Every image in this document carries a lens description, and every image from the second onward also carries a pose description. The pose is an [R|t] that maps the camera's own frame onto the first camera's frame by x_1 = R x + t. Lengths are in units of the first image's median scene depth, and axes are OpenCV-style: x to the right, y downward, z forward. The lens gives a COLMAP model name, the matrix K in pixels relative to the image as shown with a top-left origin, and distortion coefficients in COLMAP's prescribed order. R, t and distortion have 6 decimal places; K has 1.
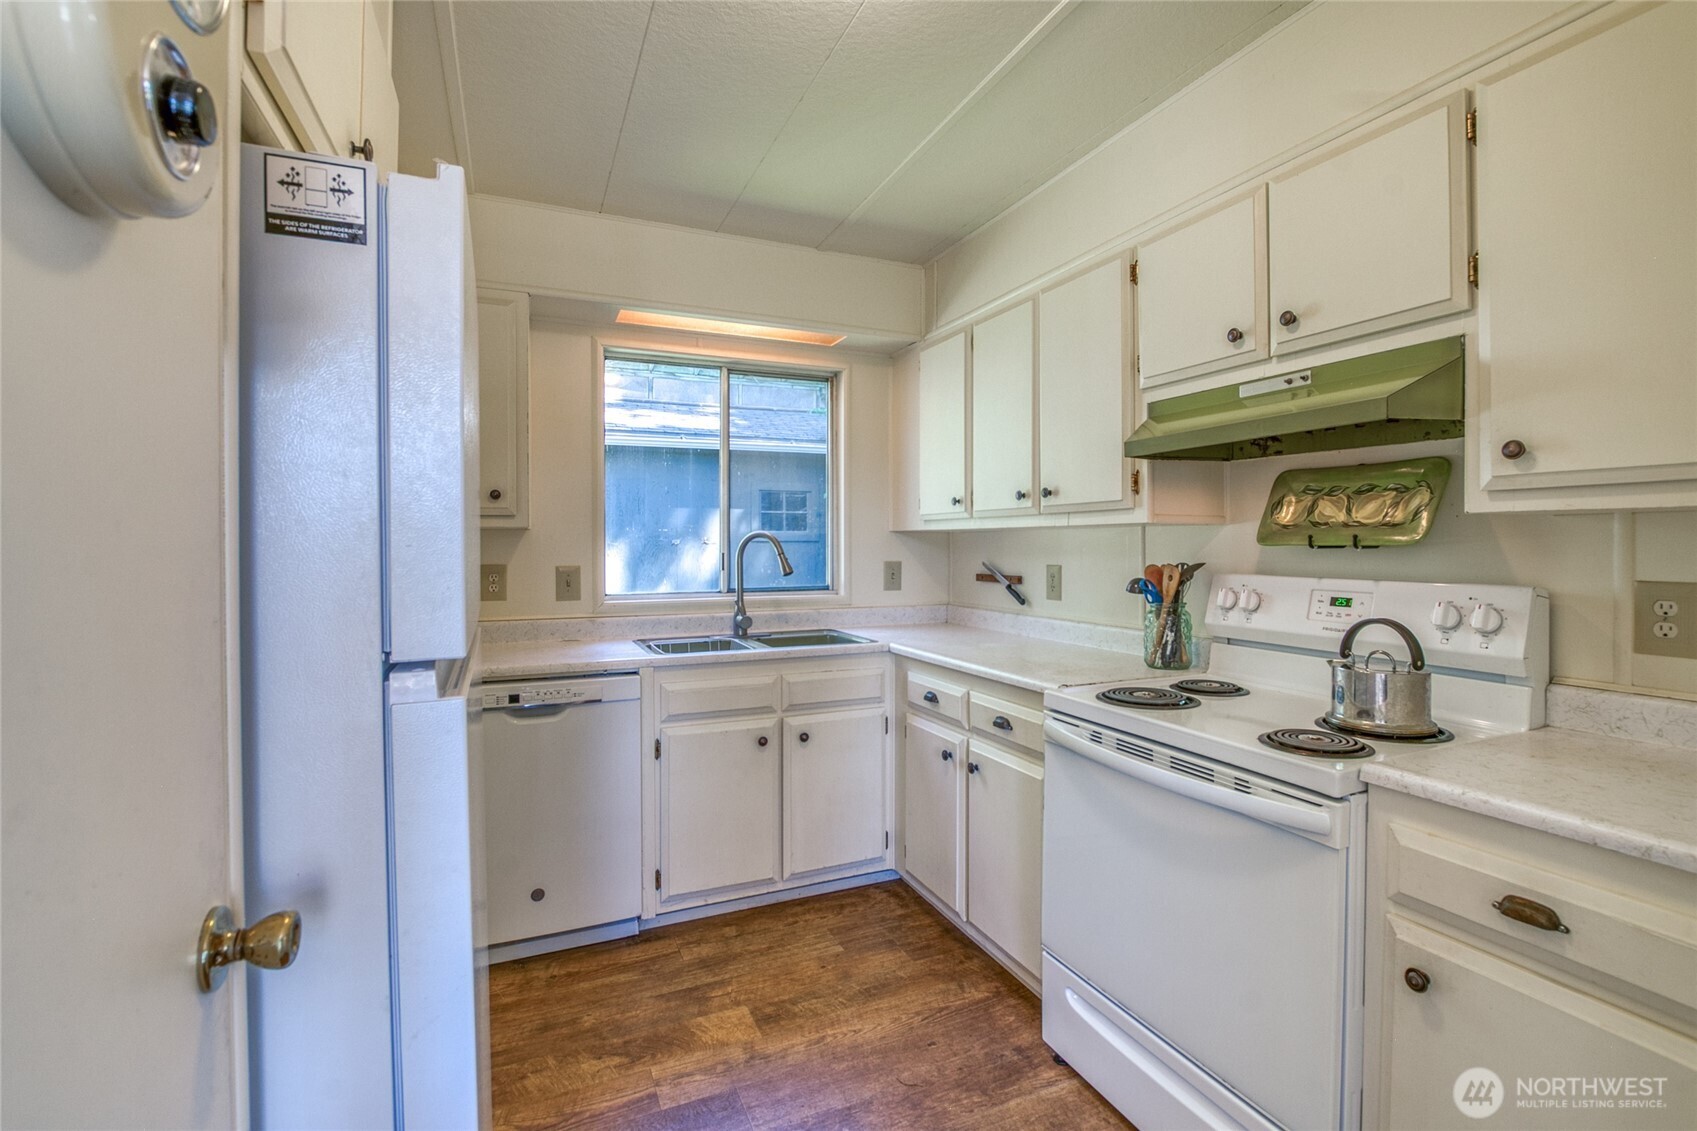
lens RADIAL K [[766.7, 0, 843.7], [0, 766.7, 539.3], [0, 0, 1]] dist [-0.022081, -0.000069]
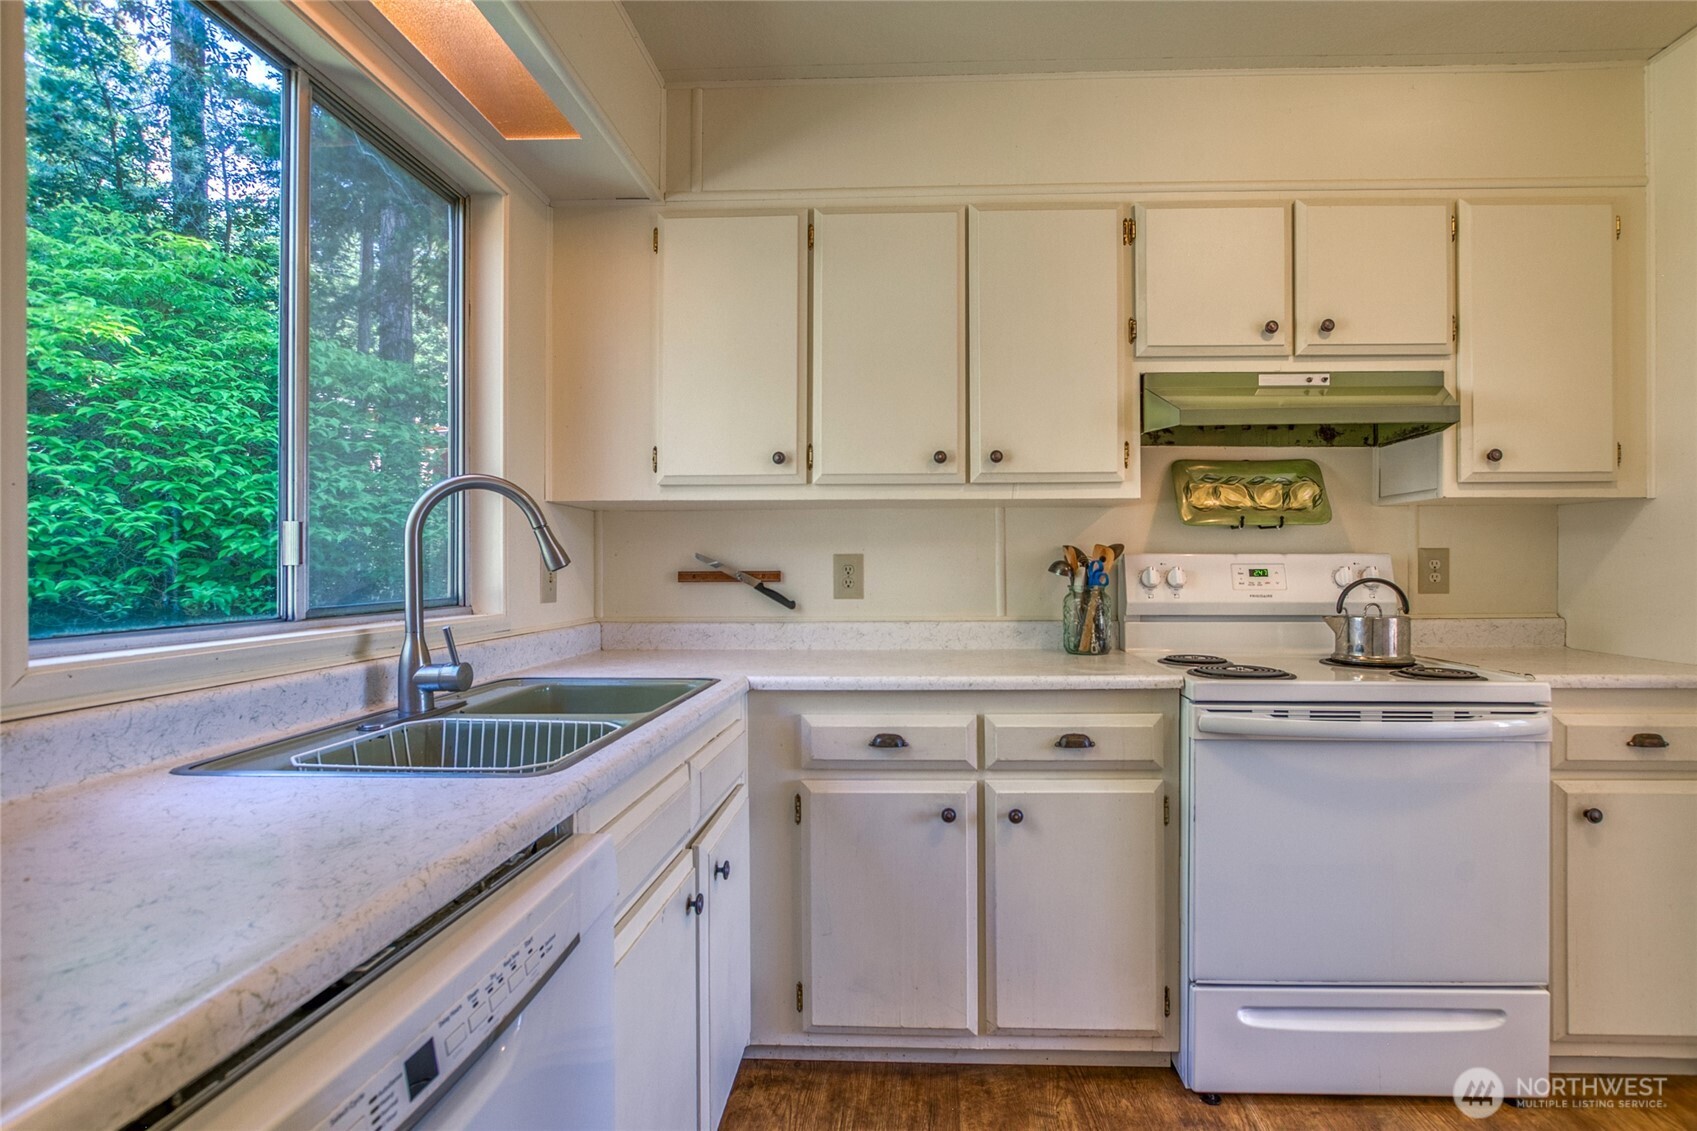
lens RADIAL K [[810.6, 0, 857.6], [0, 810.6, 565.2], [0, 0, 1]] dist [-0.017546, 0.000285]
pose [[0.430561, 0.005161, 0.902547, -0.677935], [-0.003399, 0.999986, -0.004097, 0.068922], [-0.902555, -0.001304, 0.430572, 0.902681]]
